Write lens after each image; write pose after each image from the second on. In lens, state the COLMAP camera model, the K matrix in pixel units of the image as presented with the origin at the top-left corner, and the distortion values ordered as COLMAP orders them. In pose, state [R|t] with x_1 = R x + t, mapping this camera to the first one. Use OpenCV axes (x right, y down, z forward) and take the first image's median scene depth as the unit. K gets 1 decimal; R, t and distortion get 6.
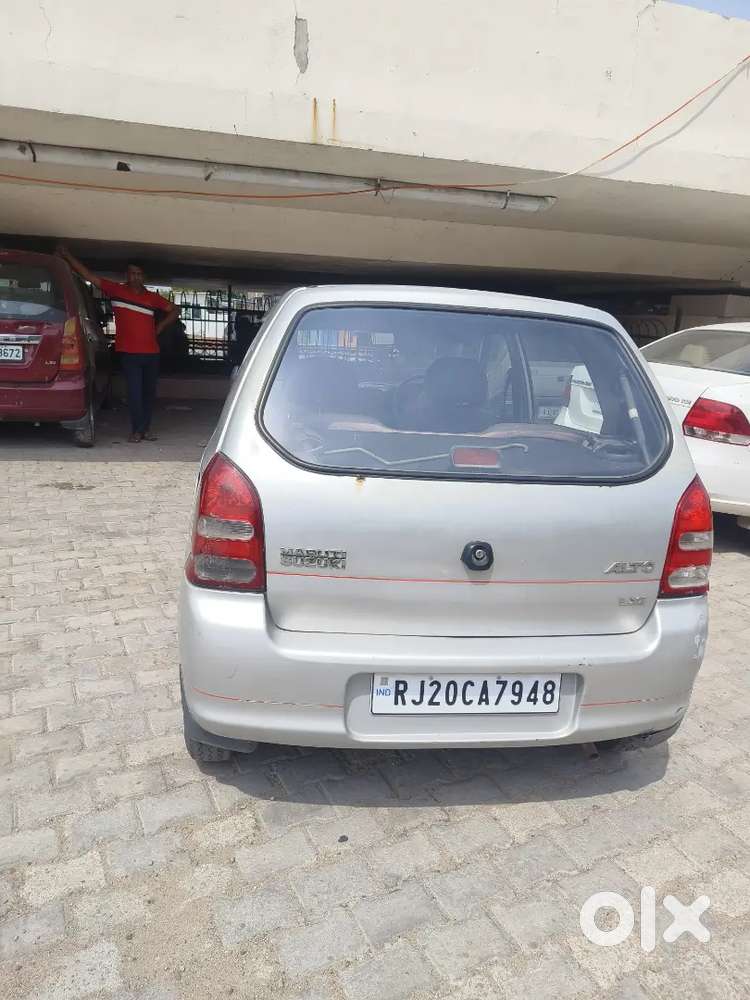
lens RADIAL K [[703.2, 0, 360.1], [0, 703.2, 493.8], [0, 0, 1]] dist [0.031758, -0.039070]
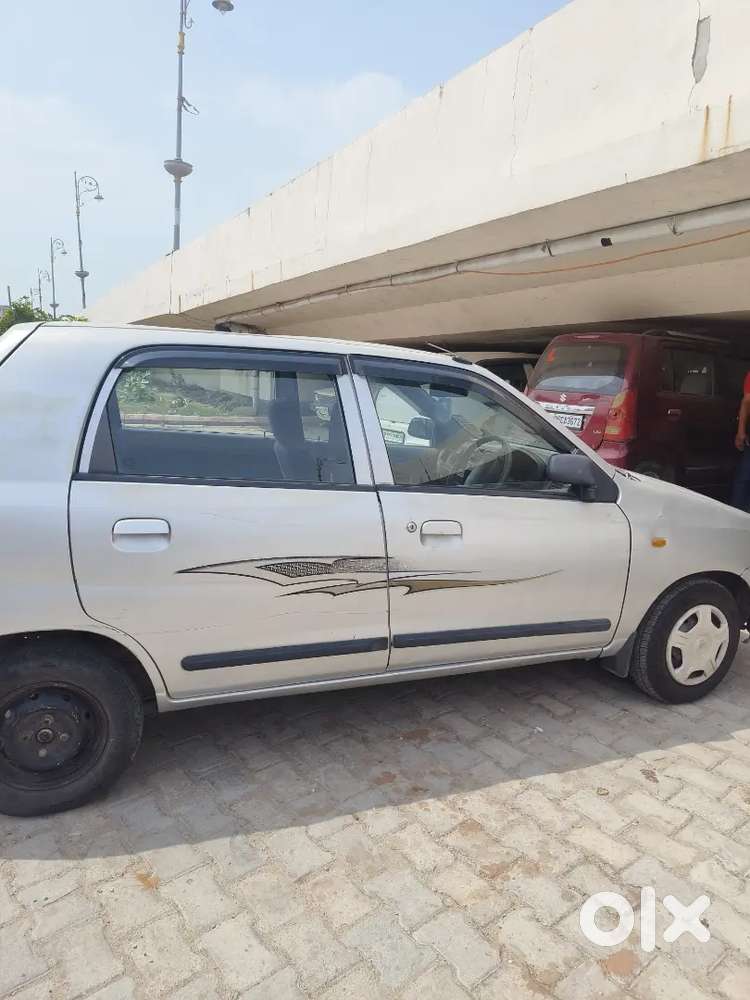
lens RADIAL K [[676.7, 0, 397.4], [0, 676.7, 487.7], [0, 0, 1]] dist [0.037780, -0.035168]
pose [[0.229847, 0.126988, -0.964906, 1.617390], [-0.253450, 0.965051, 0.066634, -0.279781], [0.939645, 0.229240, 0.253999, 1.451856]]
